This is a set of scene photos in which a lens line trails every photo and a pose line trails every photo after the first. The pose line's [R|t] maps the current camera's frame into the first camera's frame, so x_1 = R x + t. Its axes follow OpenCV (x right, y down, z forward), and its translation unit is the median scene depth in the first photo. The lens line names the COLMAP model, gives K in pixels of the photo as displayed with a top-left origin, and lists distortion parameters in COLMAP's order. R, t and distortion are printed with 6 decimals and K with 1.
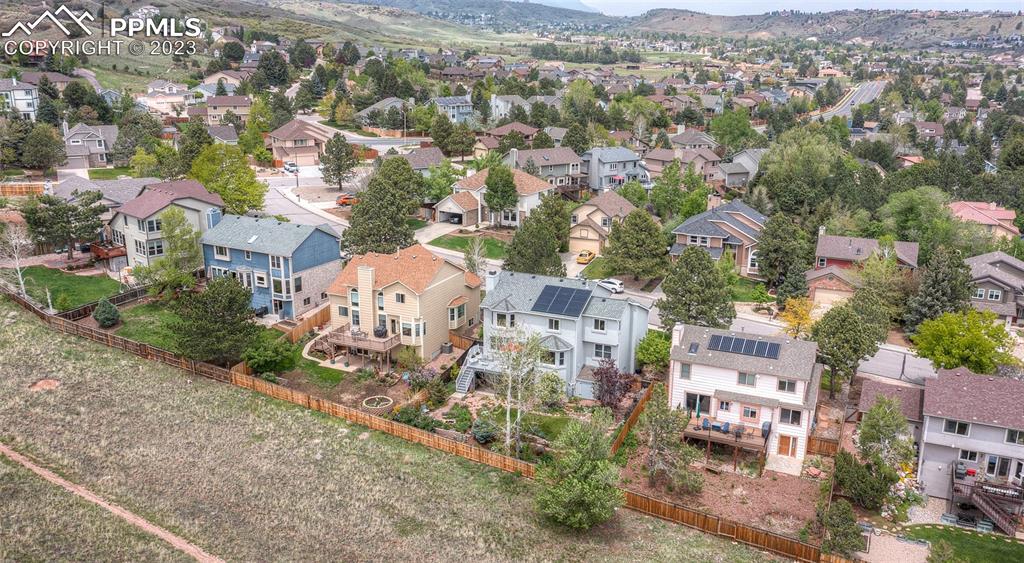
lens RADIAL K [[824.6, 0, 512.0], [0, 824.6, 281.5], [0, 0, 1]] dist [0.011947, 0.008368]
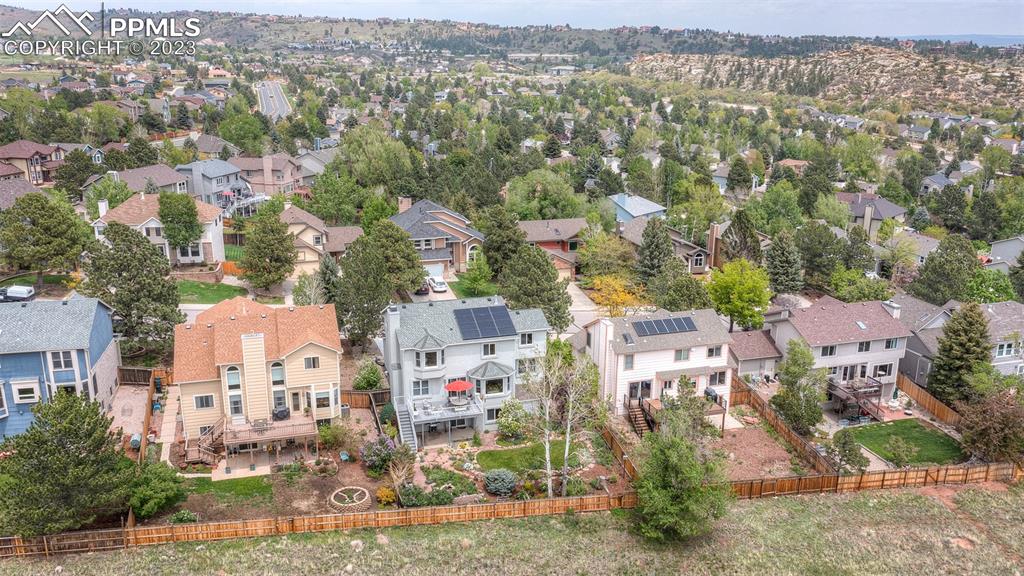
lens RADIAL K [[833.8, 0, 512.0], [0, 833.8, 288.0], [0, 0, 1]] dist [-0.001221, 0.002659]
pose [[0.752912, -0.180506, 0.632884, -0.489707], [0.178125, 0.981651, 0.068071, -0.070933], [-0.633558, 0.061480, 0.771249, 0.268256]]
